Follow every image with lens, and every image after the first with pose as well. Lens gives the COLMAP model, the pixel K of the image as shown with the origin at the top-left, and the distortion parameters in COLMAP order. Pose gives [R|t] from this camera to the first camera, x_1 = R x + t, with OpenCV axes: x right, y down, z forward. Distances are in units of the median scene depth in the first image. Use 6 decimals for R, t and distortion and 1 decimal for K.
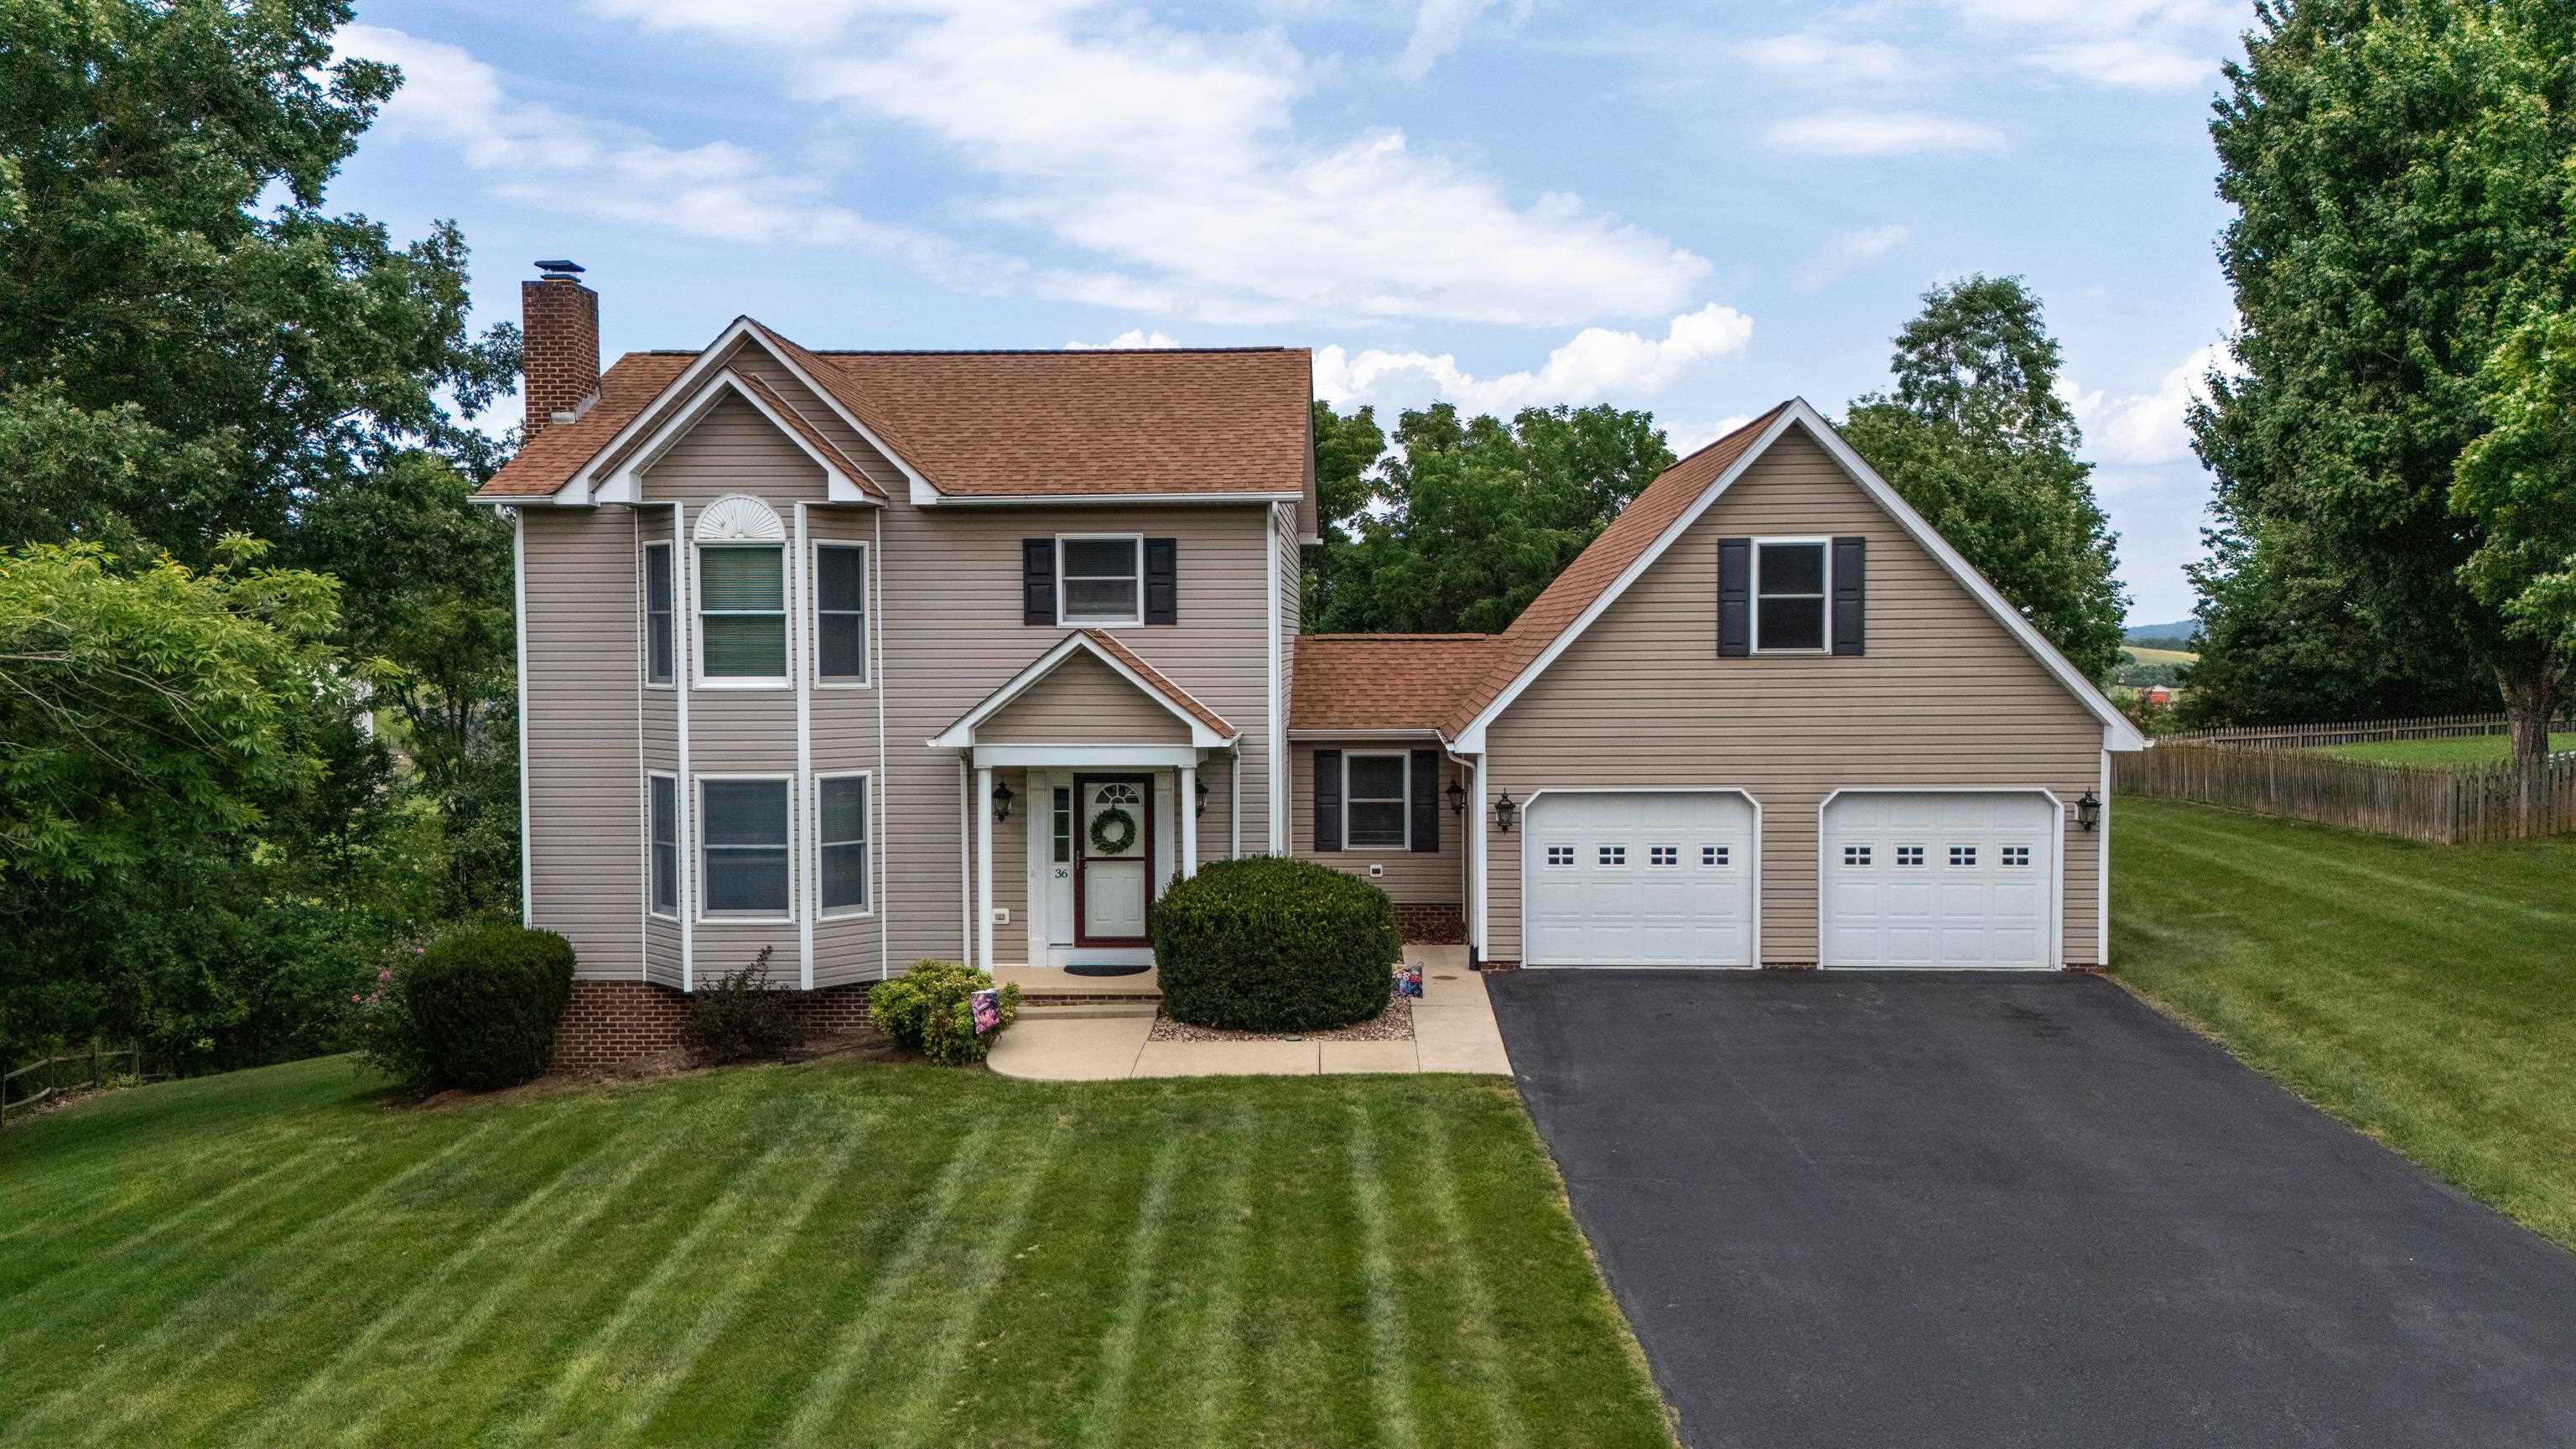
lens RADIAL K [[1911.0, 0, 1288.0], [0, 1911.0, 724.5], [0, 0, 1]] dist [0.074199, -0.063325]
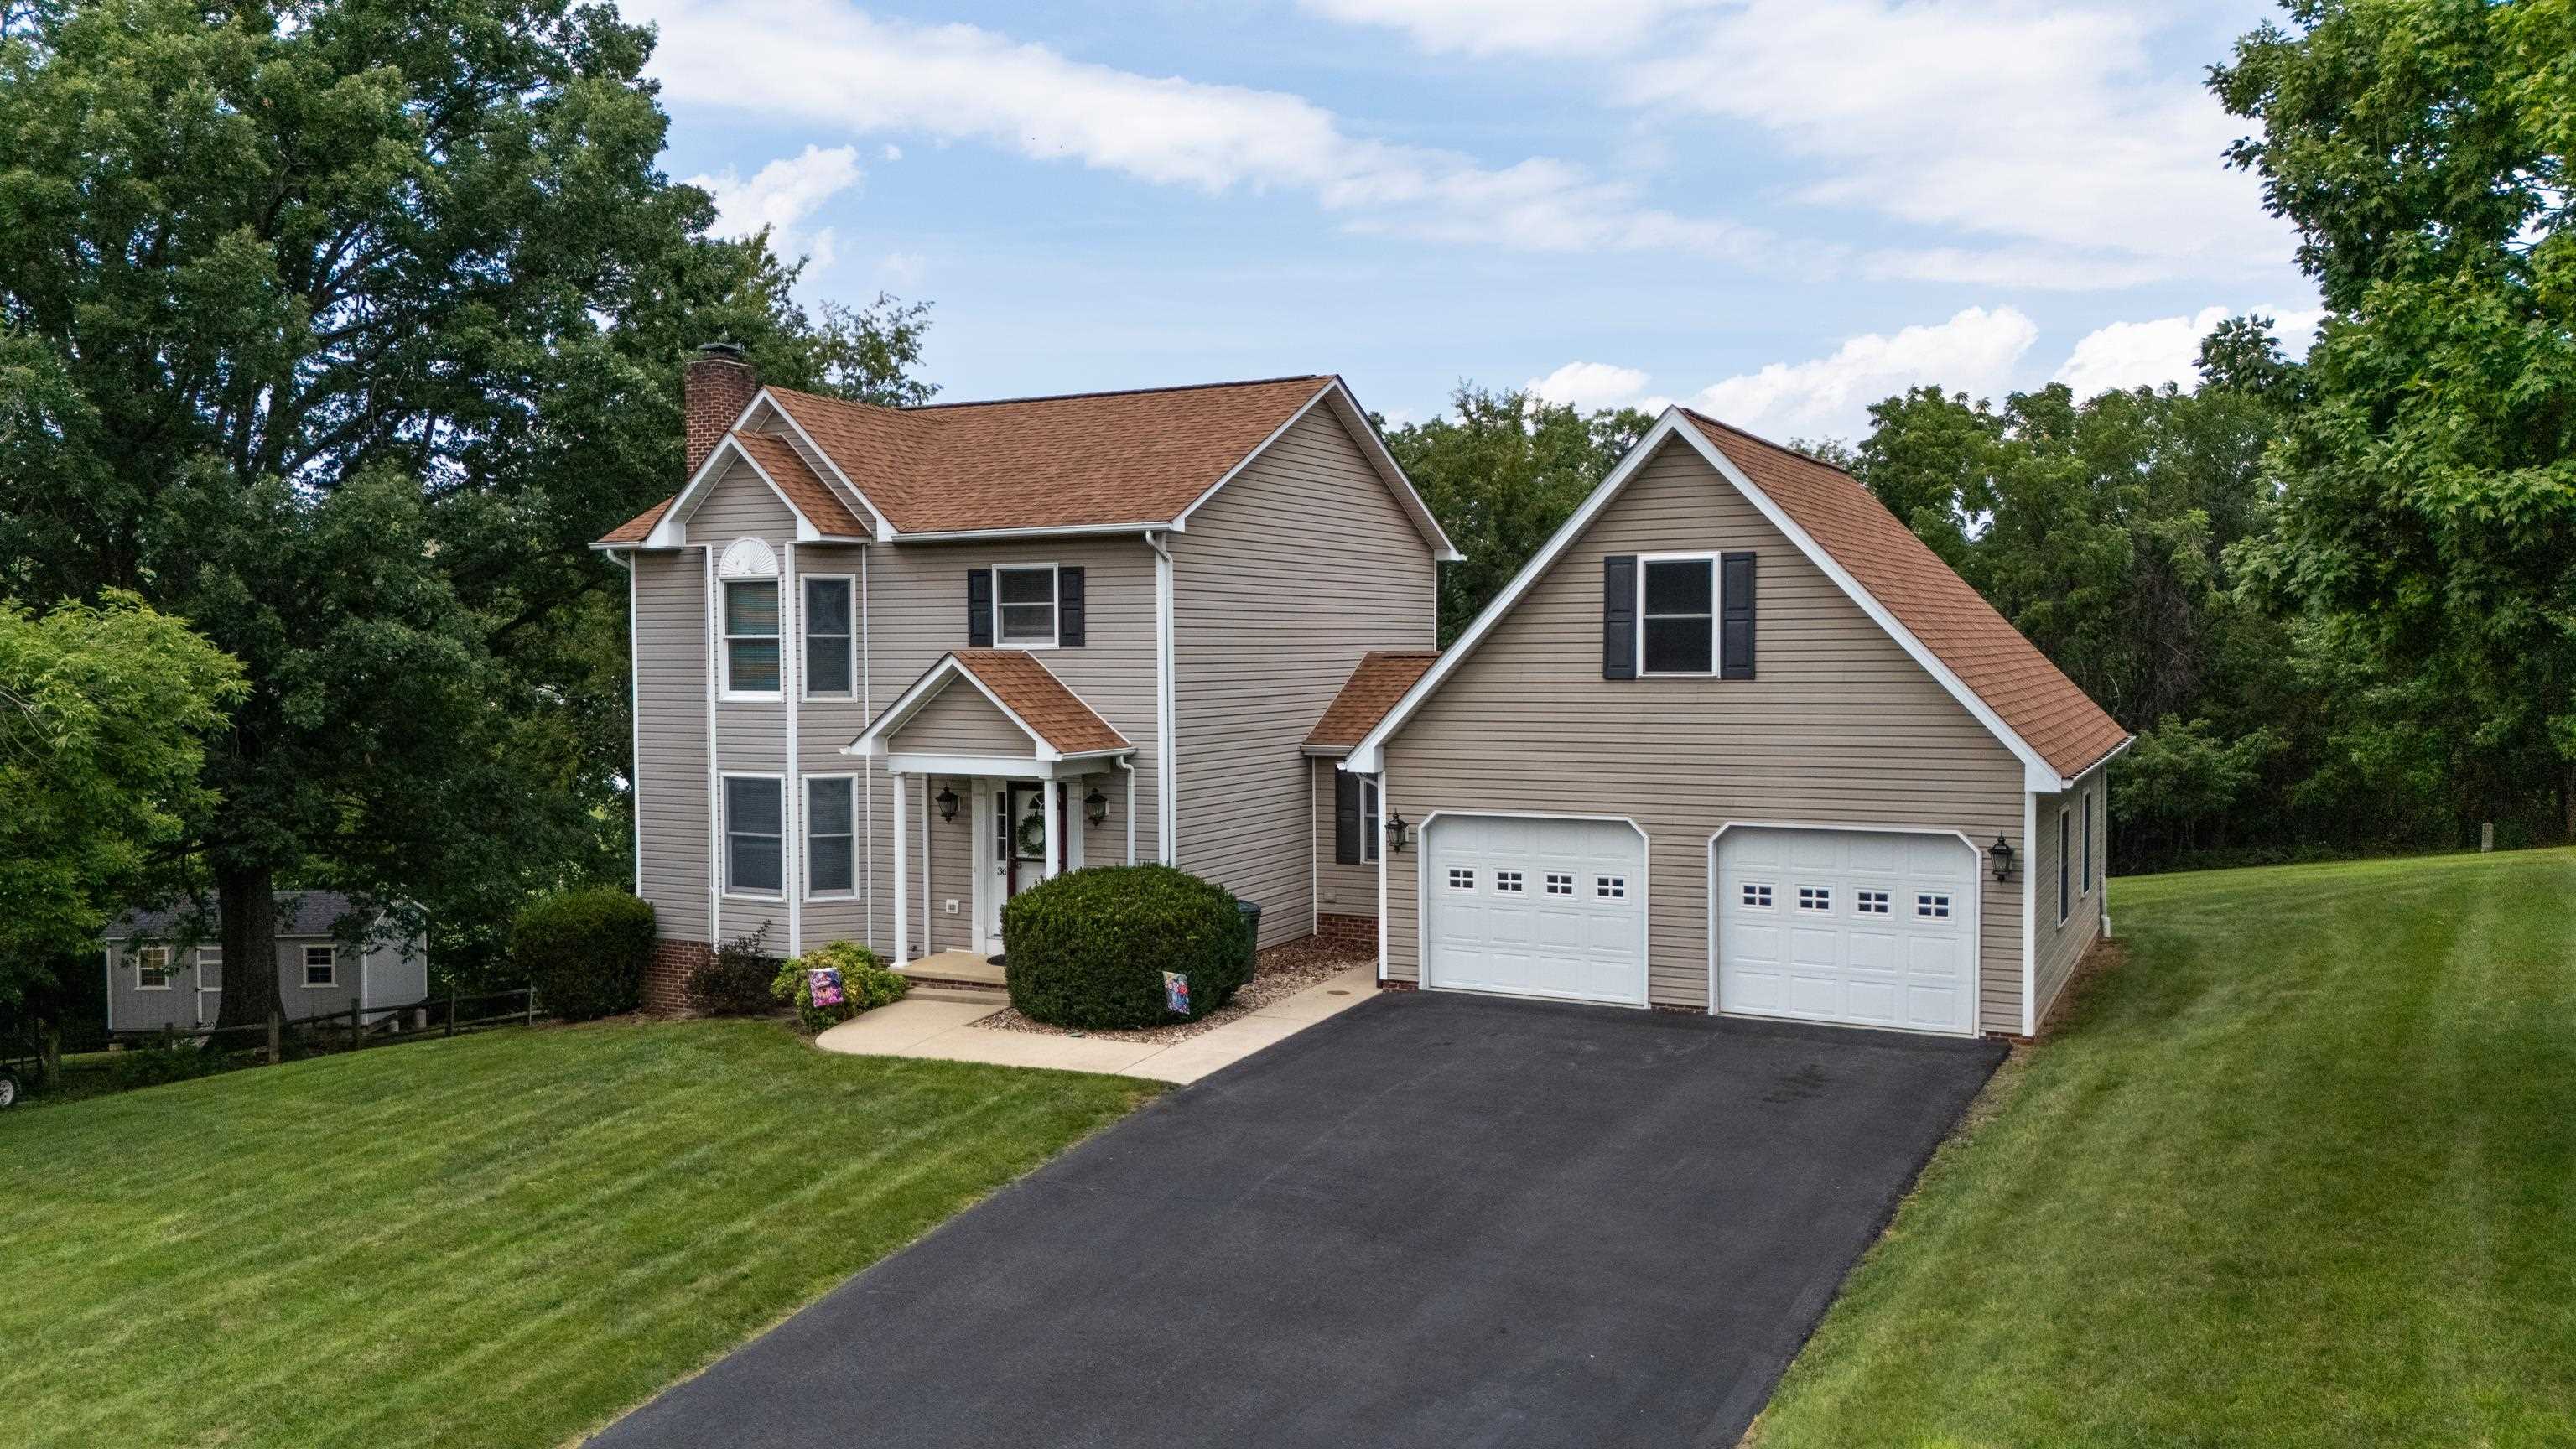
lens RADIAL K [[1911.0, 0, 1288.0], [0, 1911.0, 724.5], [0, 0, 1]] dist [0.074199, -0.063325]
pose [[0.904221, 0.018052, -0.426683, 0.508703], [-0.017196, 0.999835, 0.005859, -0.016419], [0.426718, 0.002040, 0.904382, 0.069341]]
